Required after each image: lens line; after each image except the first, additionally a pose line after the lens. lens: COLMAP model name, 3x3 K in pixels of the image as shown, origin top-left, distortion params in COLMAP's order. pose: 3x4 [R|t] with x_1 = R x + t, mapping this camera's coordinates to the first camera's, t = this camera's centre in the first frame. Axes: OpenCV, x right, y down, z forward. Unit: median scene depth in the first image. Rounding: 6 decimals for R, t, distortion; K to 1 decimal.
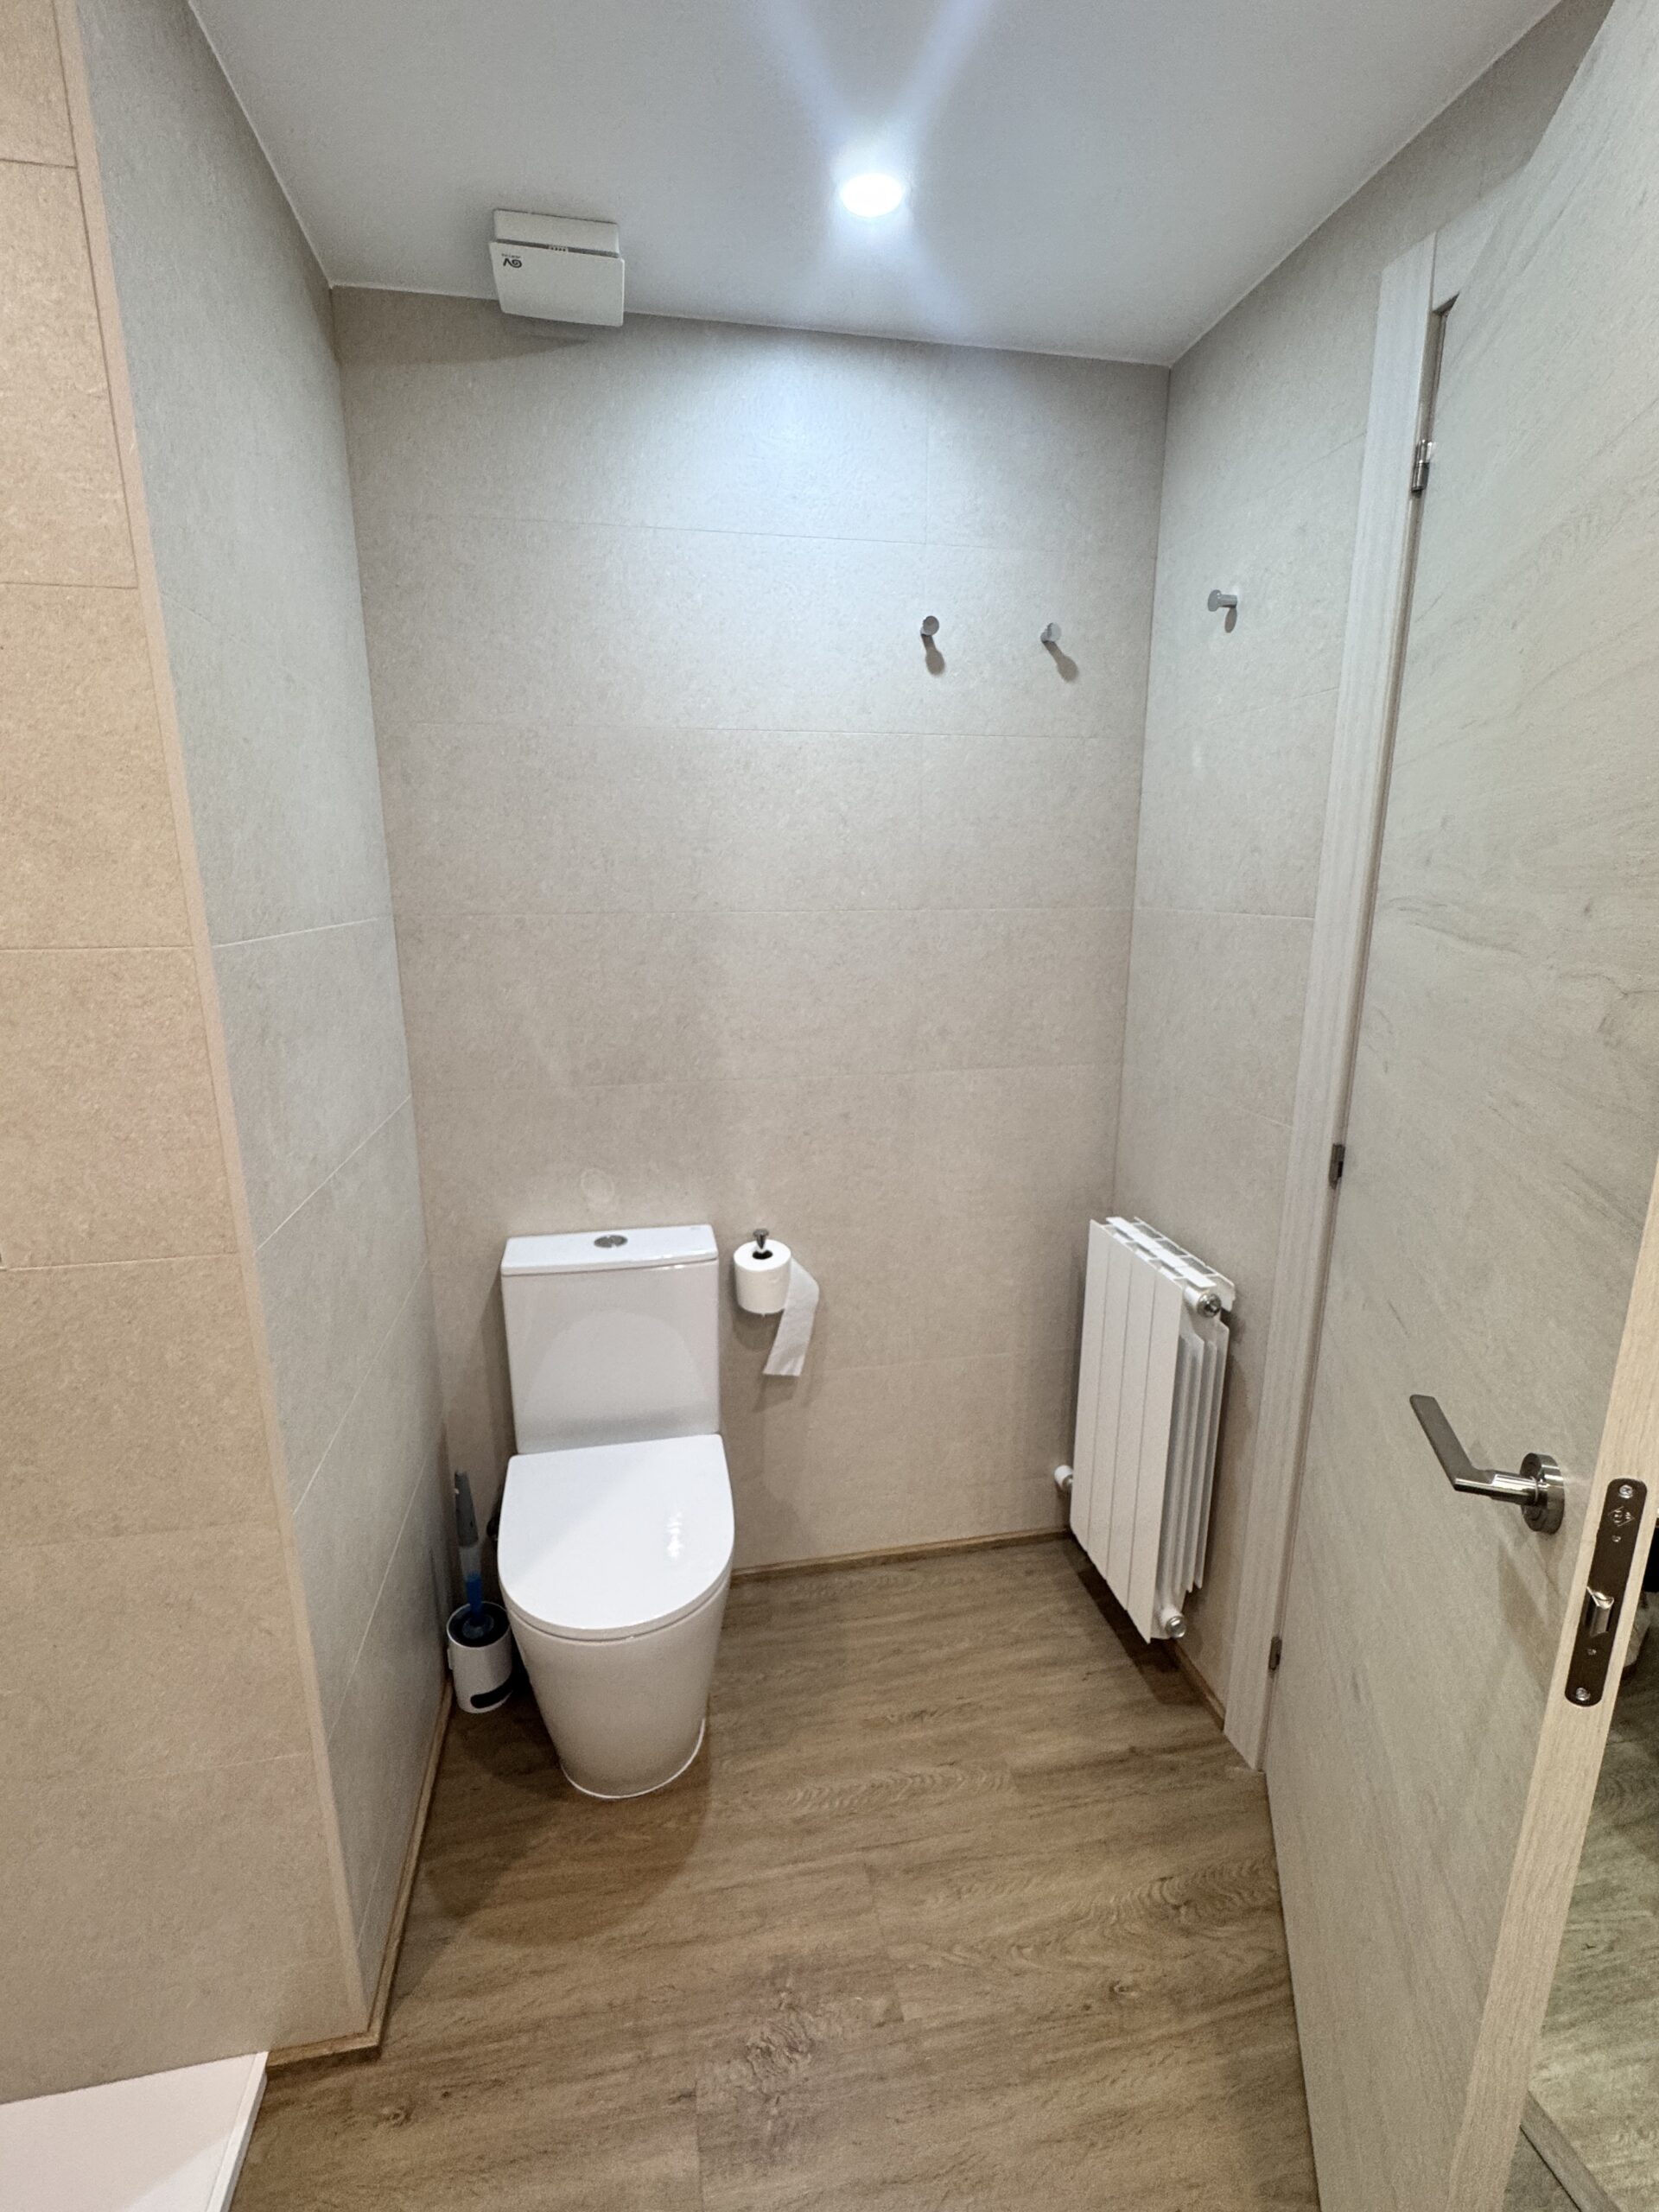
lens RADIAL K [[963.3, 0, 824.2], [0, 963.3, 1105.3], [0, 0, 1]] dist [-0.000770, -0.000027]
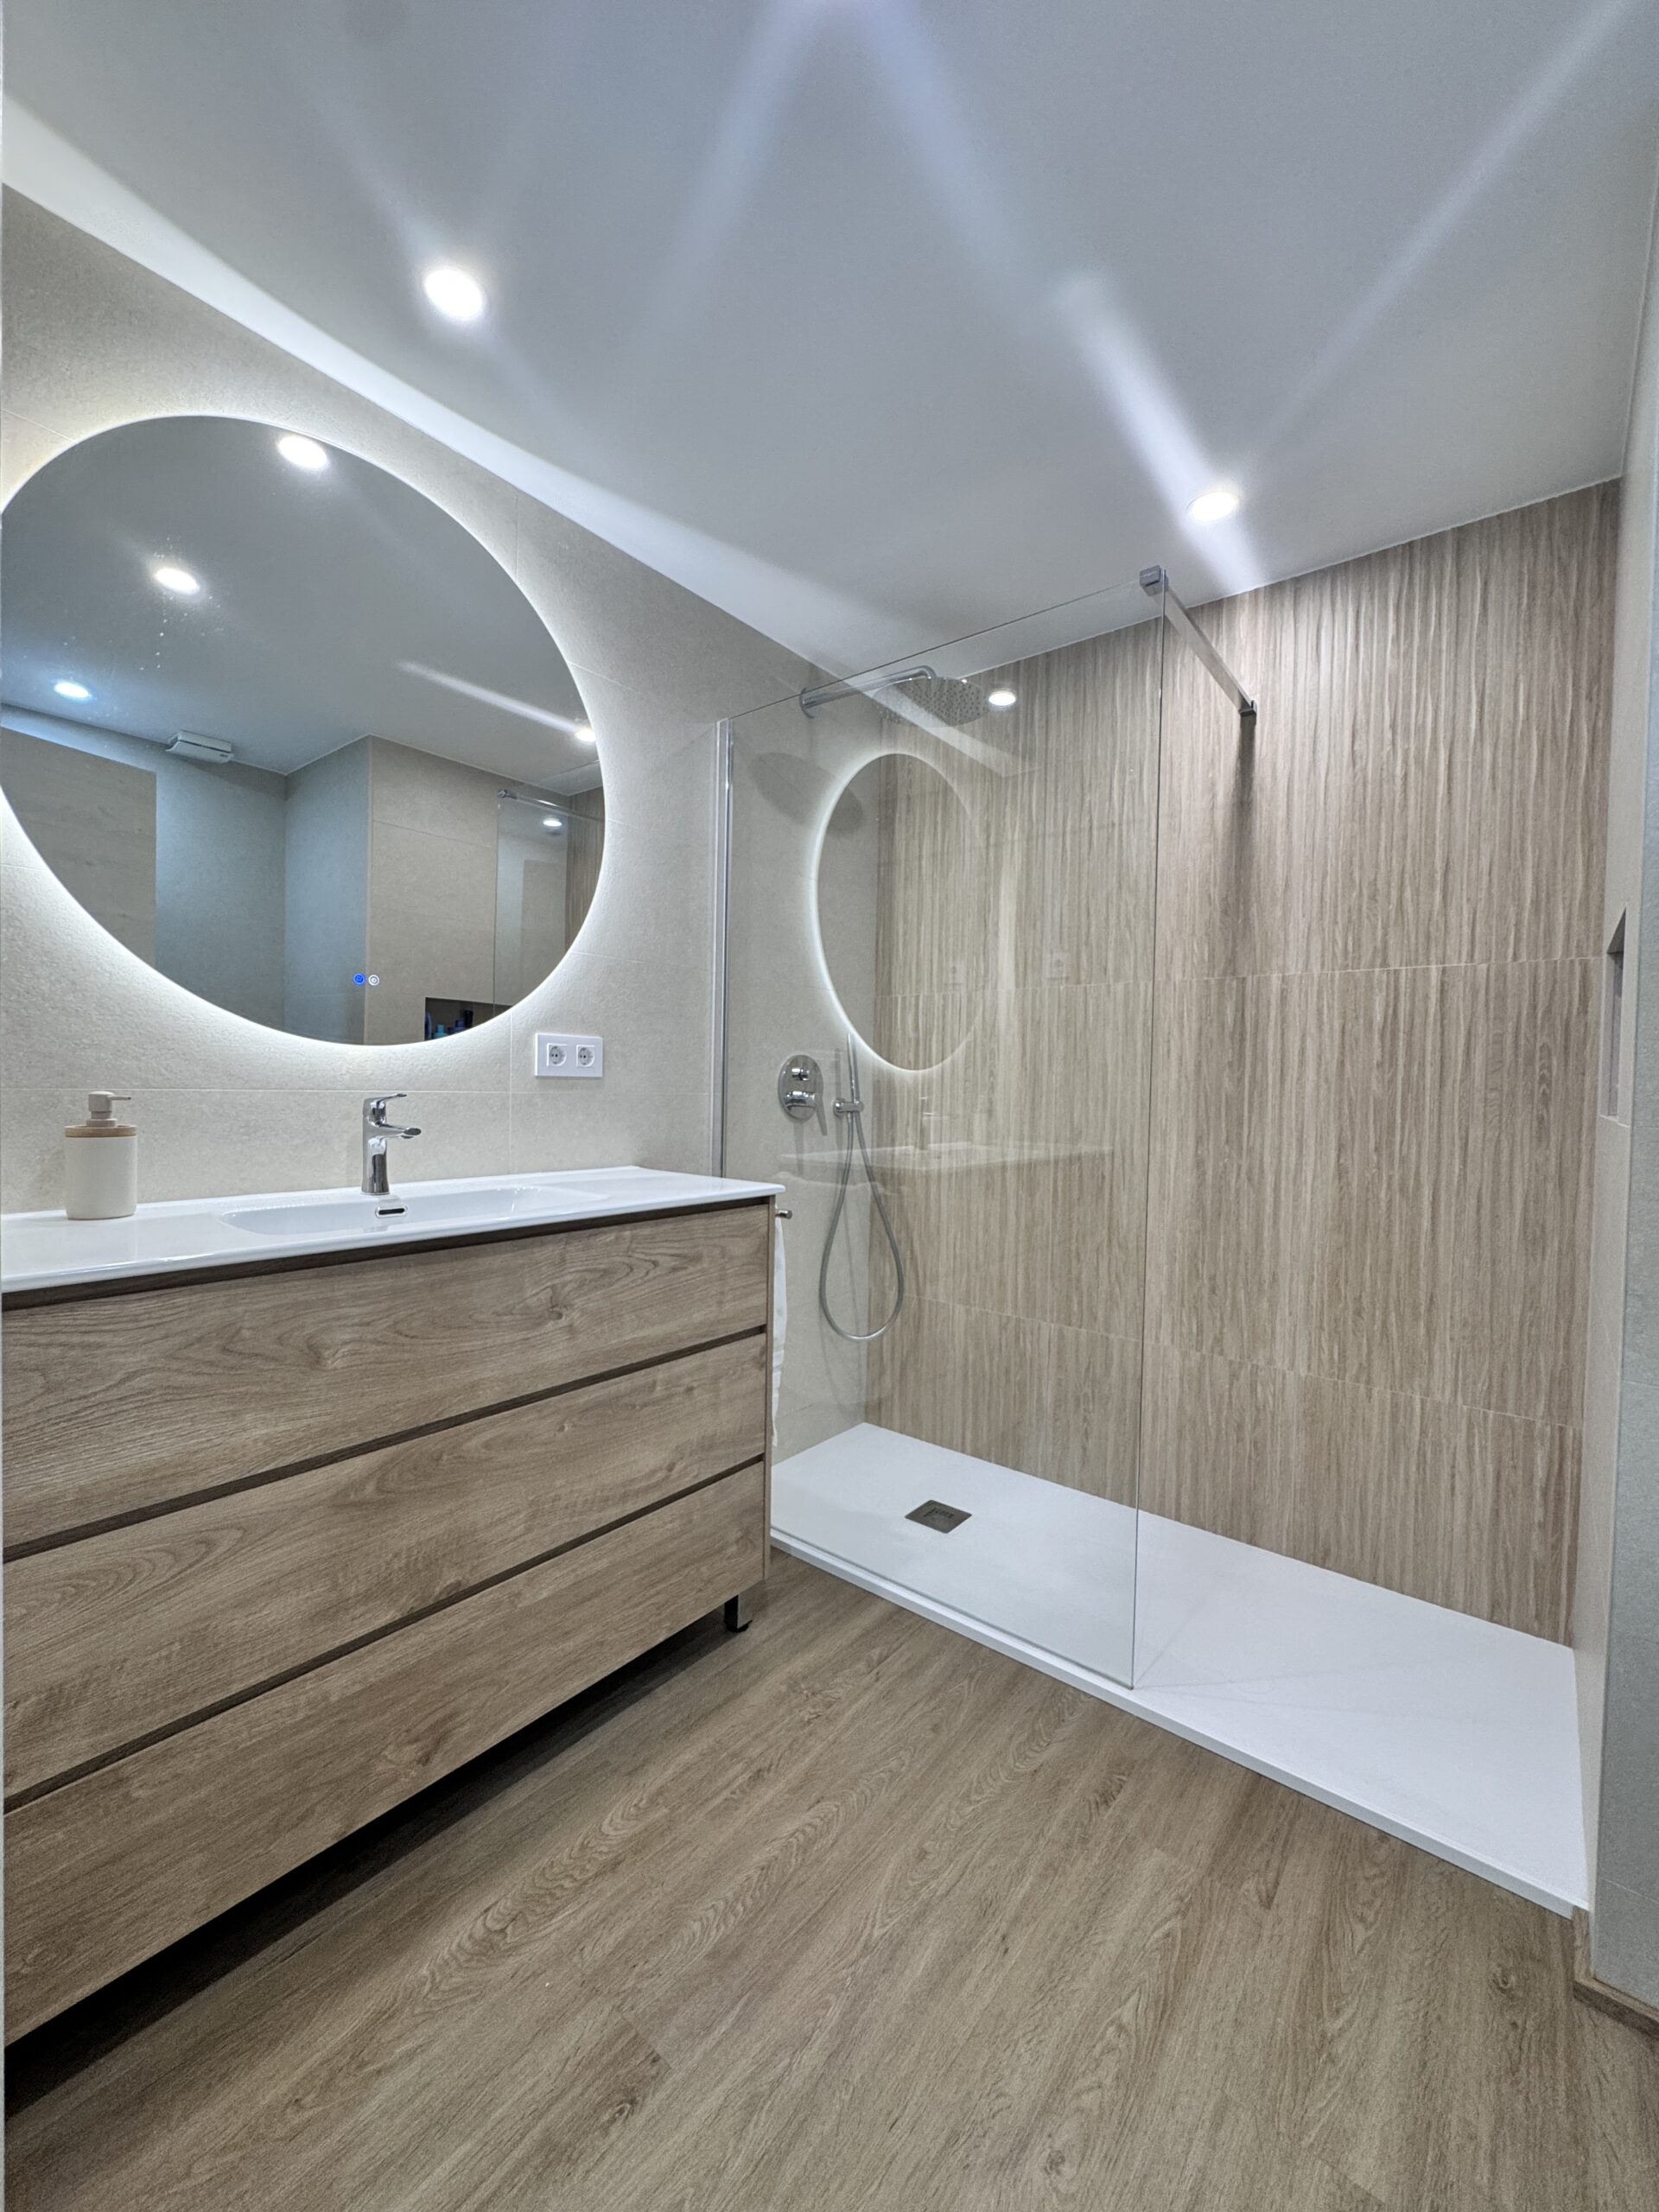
lens RADIAL K [[885.3, 0, 831.4], [0, 885.3, 1104.5], [0, 0, 1]] dist [-0.003931, 0.000923]
pose [[-0.761457, -0.000462, -0.648215, 0.682899], [-0.167314, 0.966254, 0.195856, 0.062307], [0.626250, 0.257591, -0.735838, 0.936573]]
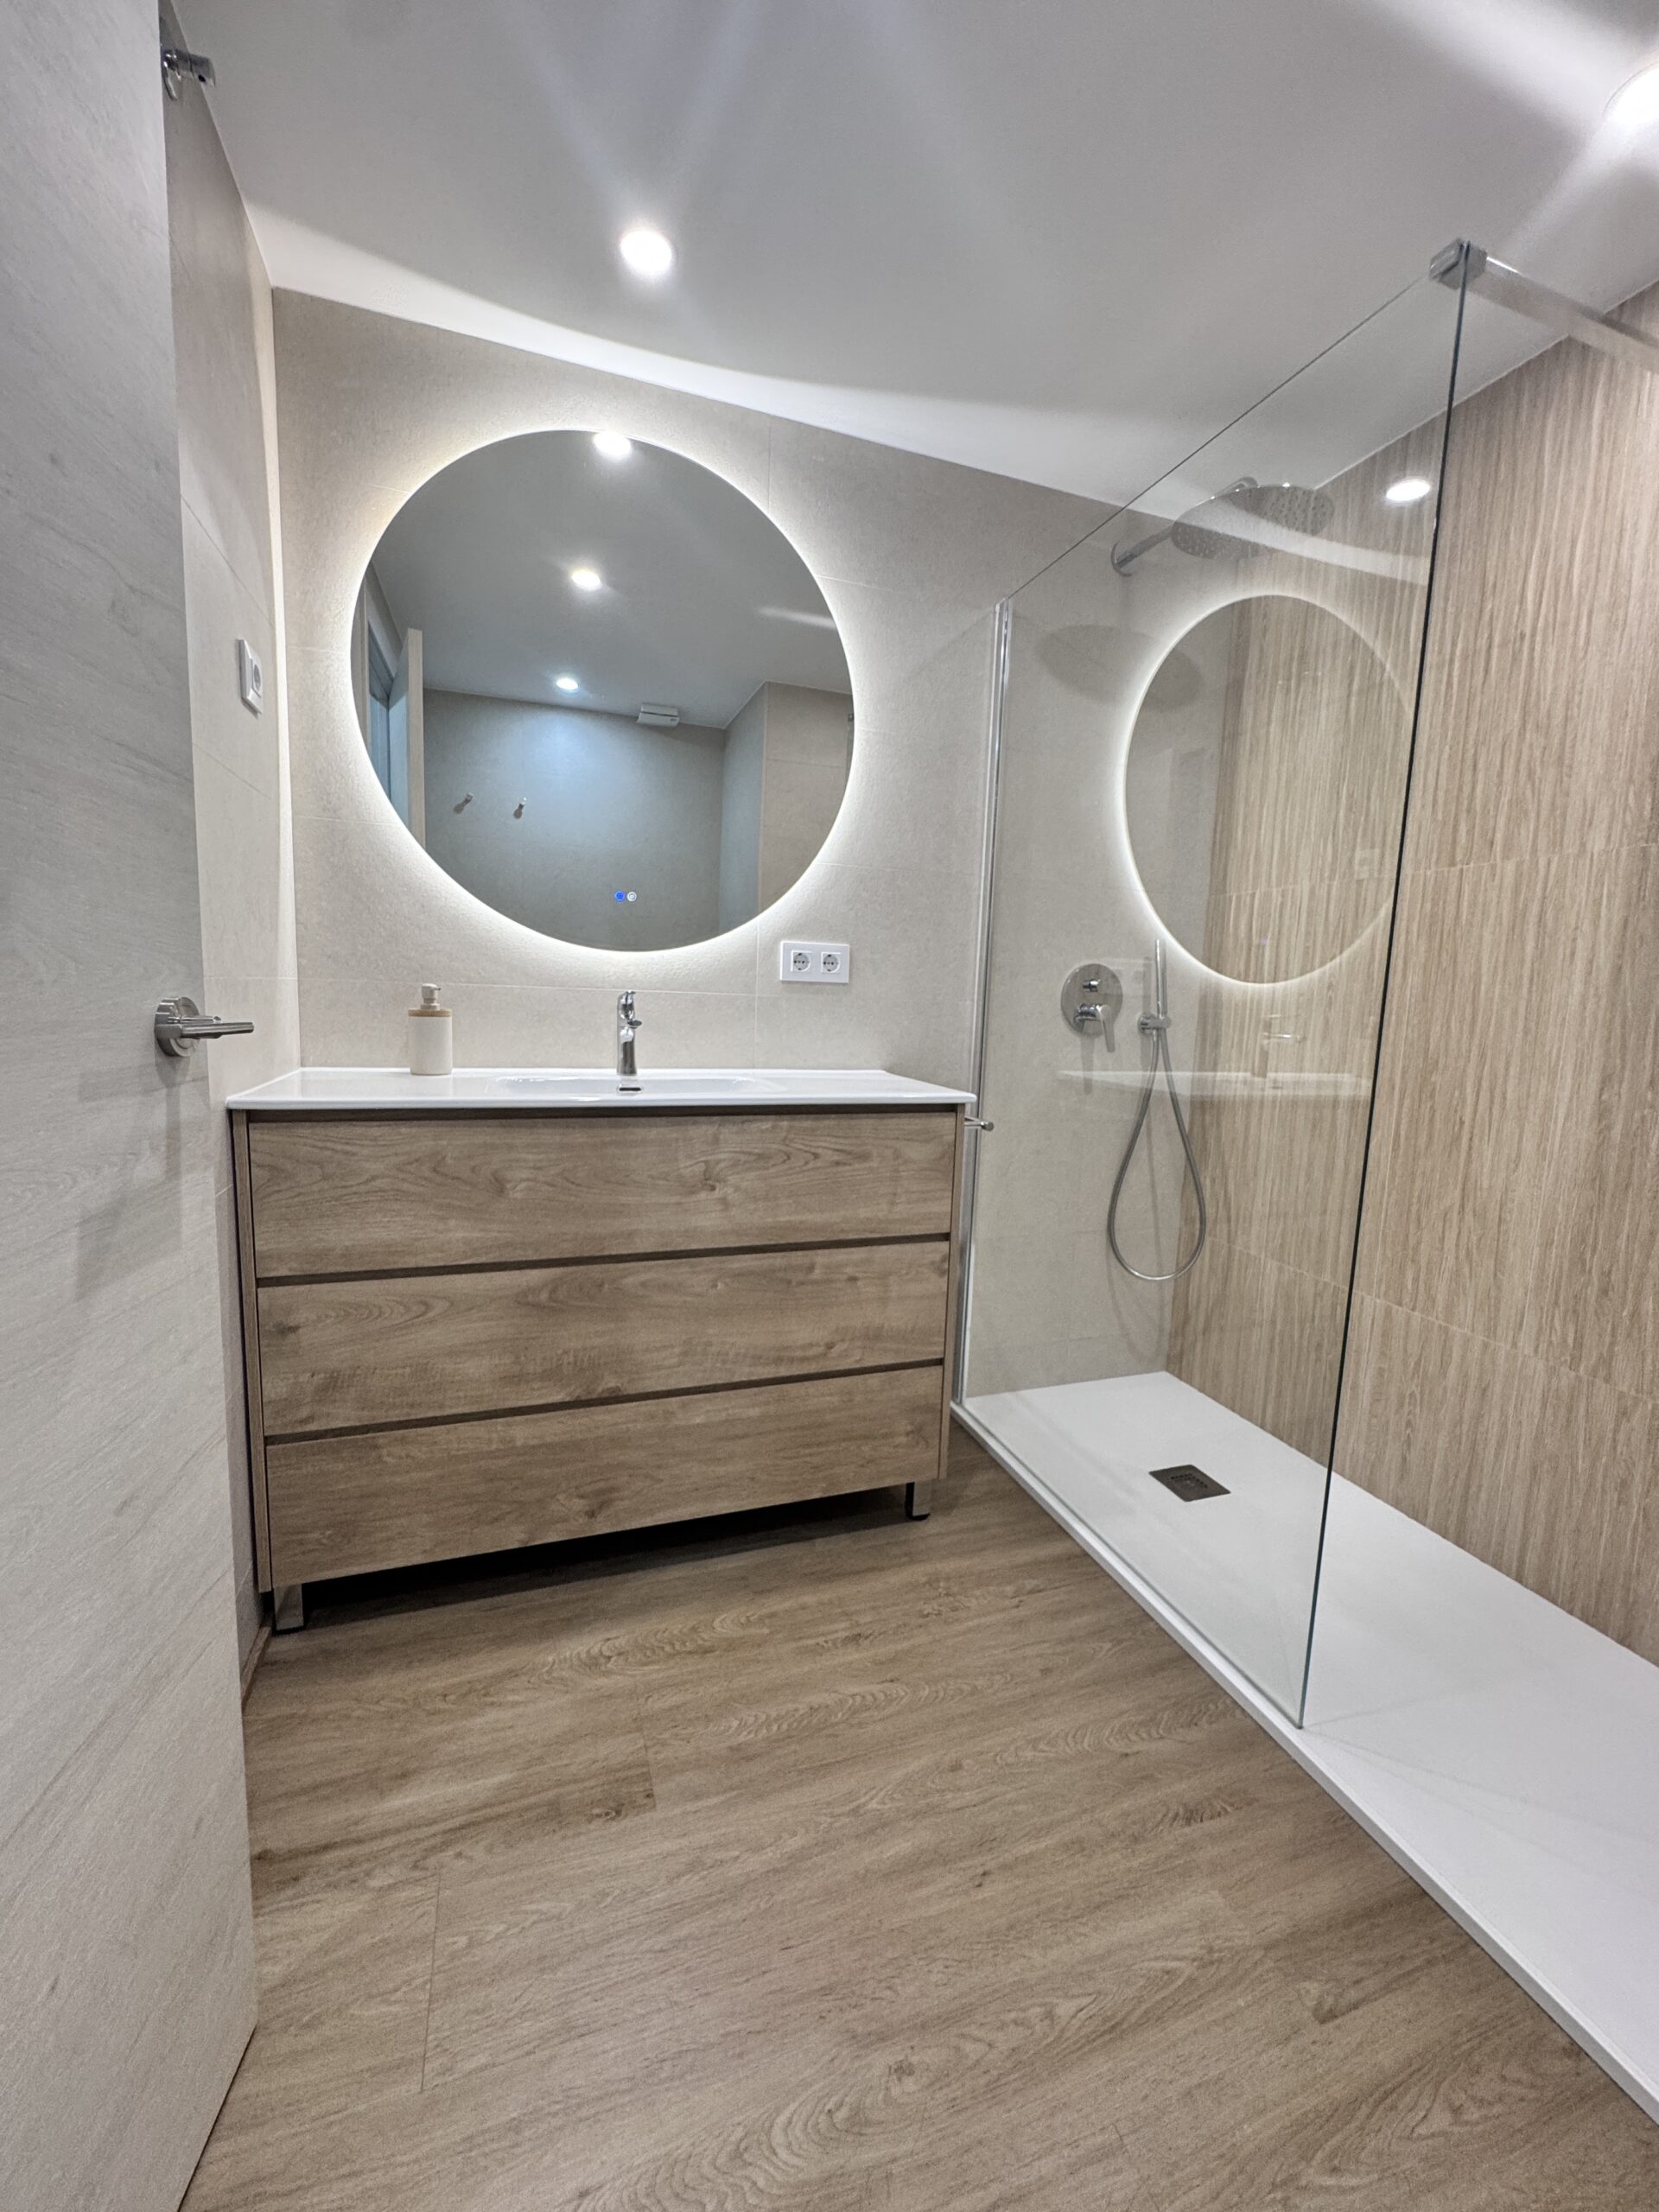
lens RADIAL K [[885.3, 0, 831.4], [0, 885.3, 1104.5], [0, 0, 1]] dist [-0.003931, 0.000923]
pose [[-0.987903, -0.017426, -0.154089, 0.246775], [-0.070254, 0.936135, 0.344550, 0.034662], [0.138244, 0.351208, -0.926035, 1.125801]]
